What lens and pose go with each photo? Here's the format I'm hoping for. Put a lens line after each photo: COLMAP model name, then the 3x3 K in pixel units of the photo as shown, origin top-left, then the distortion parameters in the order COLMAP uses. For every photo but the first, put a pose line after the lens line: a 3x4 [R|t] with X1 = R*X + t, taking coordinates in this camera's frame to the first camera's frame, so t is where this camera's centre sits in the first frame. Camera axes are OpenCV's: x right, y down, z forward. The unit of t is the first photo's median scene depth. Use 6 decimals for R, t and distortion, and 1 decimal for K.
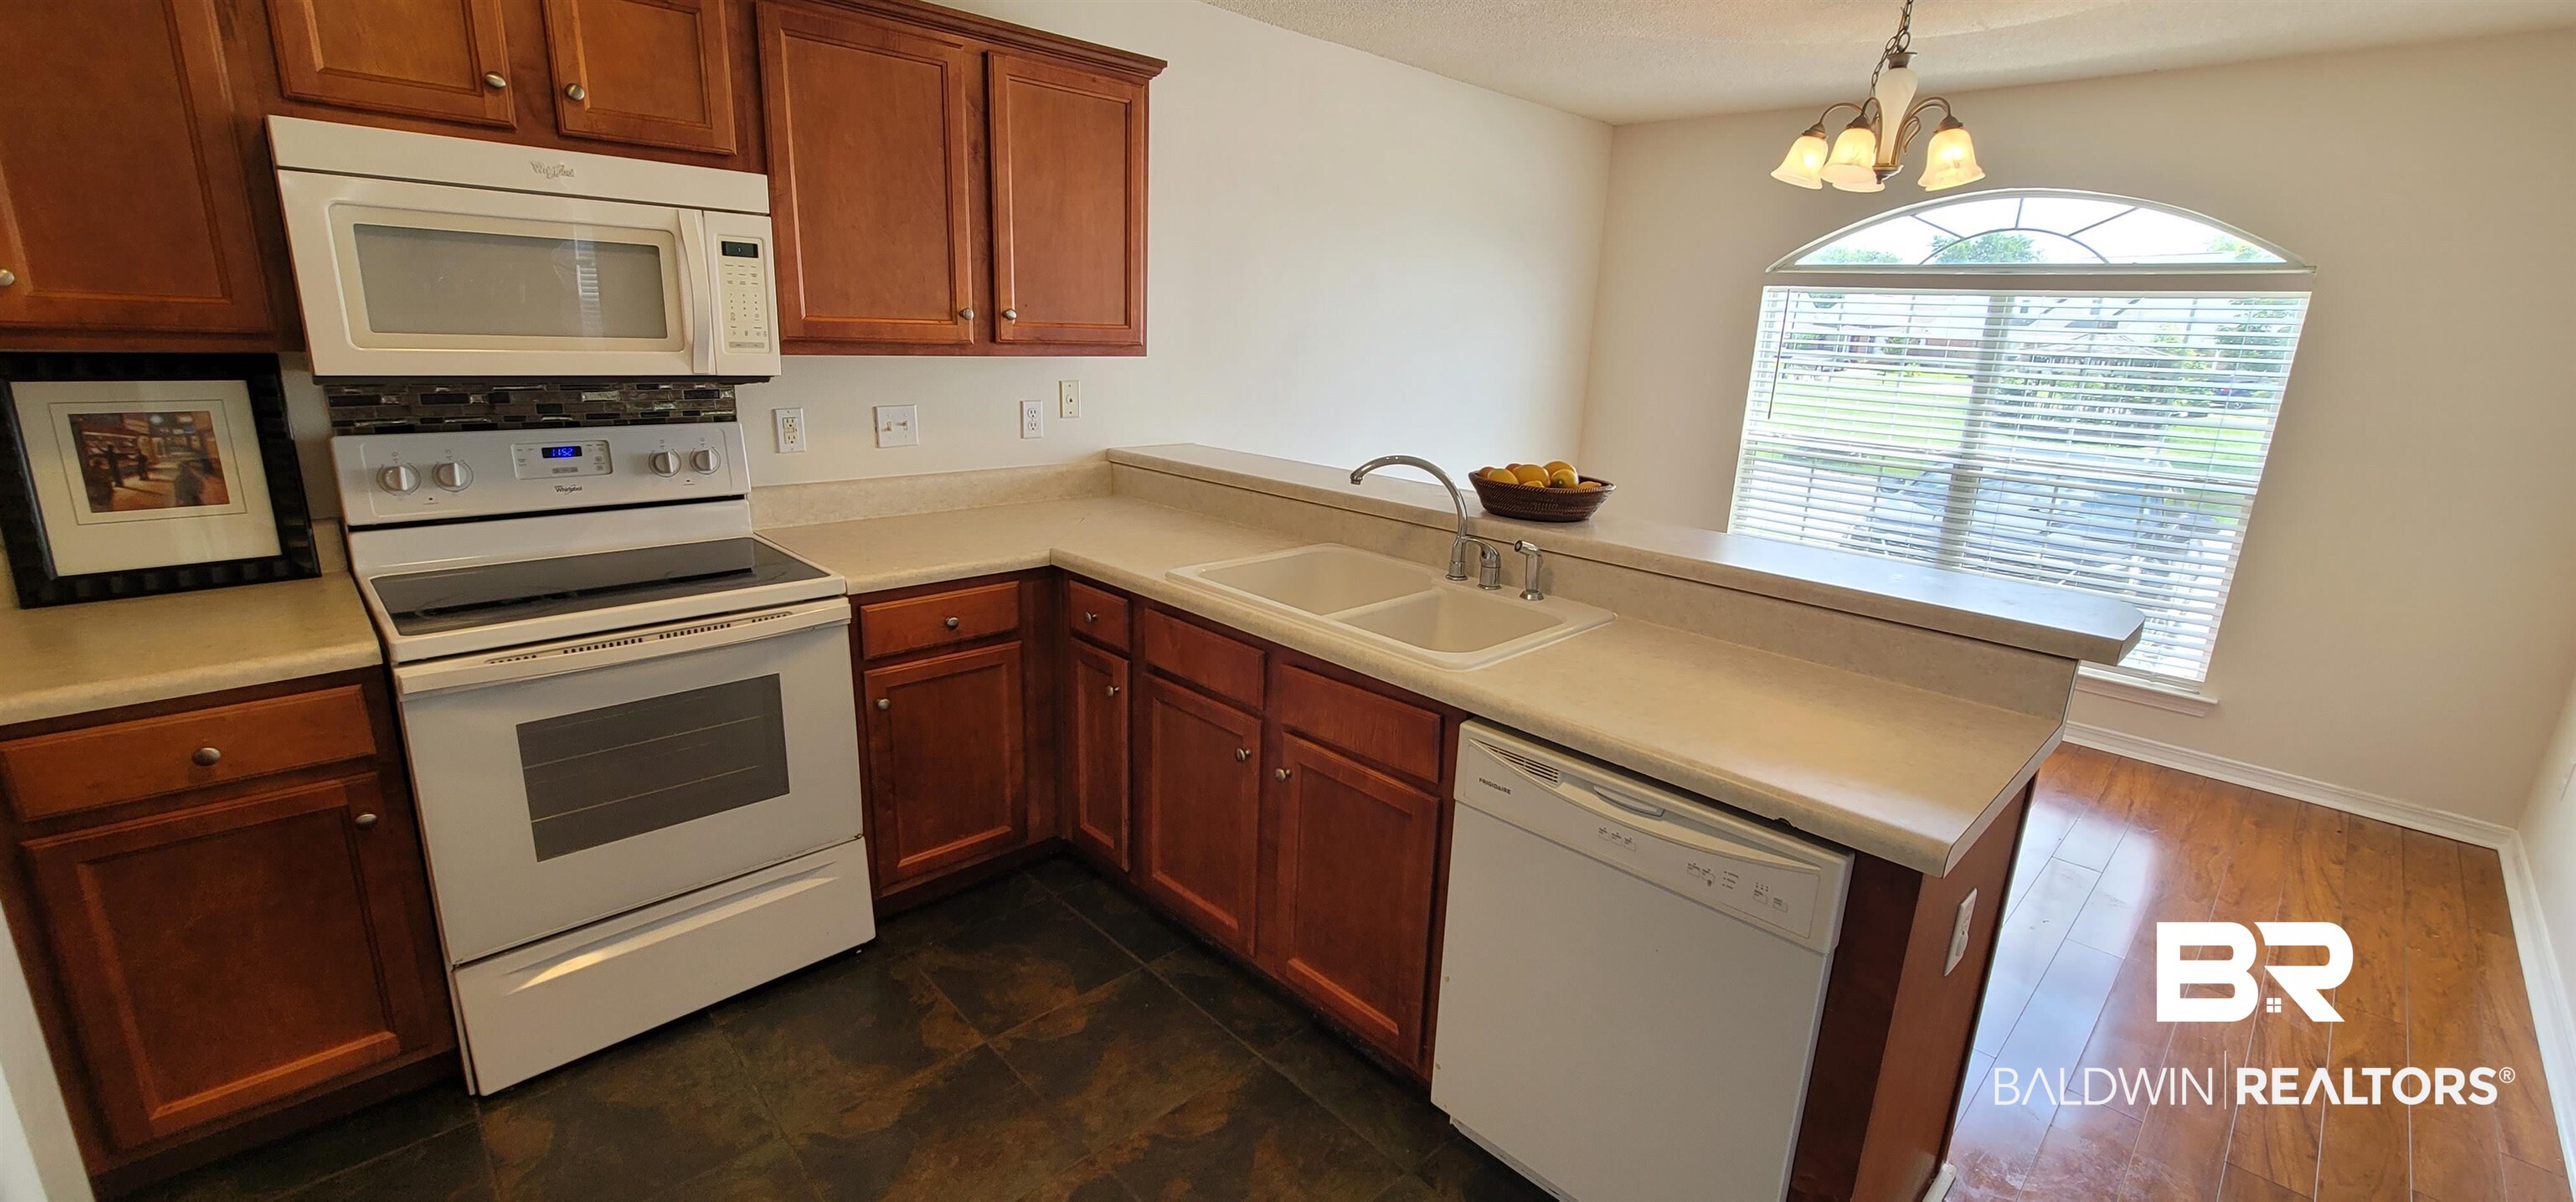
lens RADIAL K [[1051.9, 0, 1281.8], [0, 1051.9, 596.1], [0, 0, 1]] dist [0.001613, -0.001156]
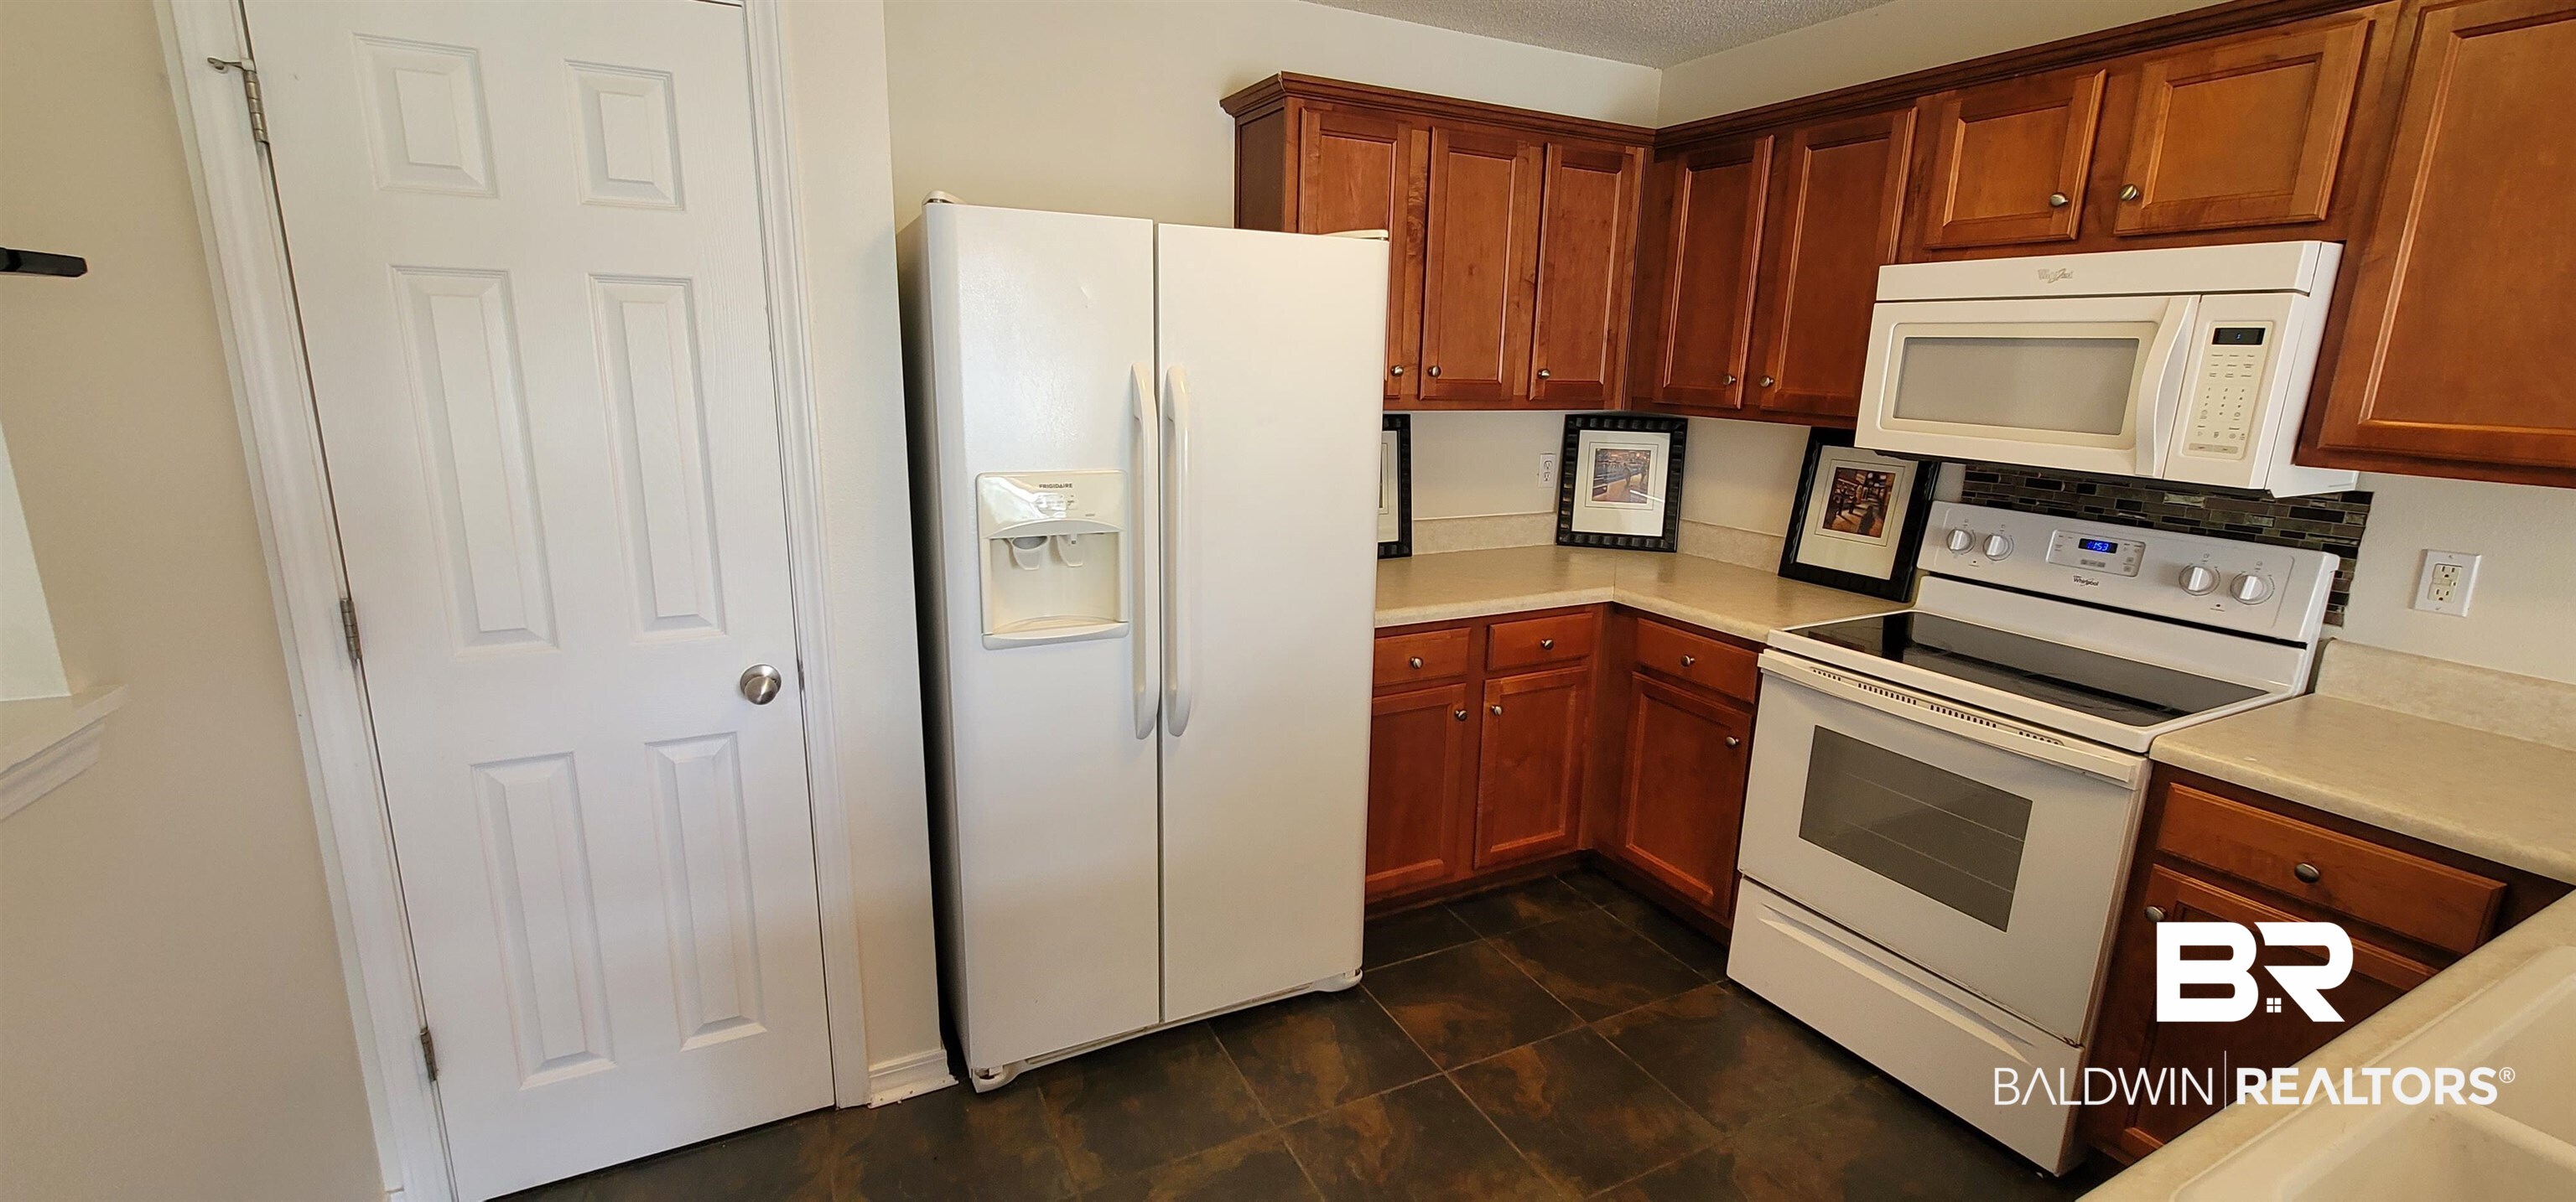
lens RADIAL K [[1051.9, 0, 1297.6], [0, 1051.9, 594.4], [0, 0, 1]] dist [0.001613, -0.001156]
pose [[-0.278261, 0.169493, -0.945433, 0.482223], [-0.279622, 0.927379, 0.248555, -0.128861], [0.918903, 0.333527, -0.210660, 0.520733]]
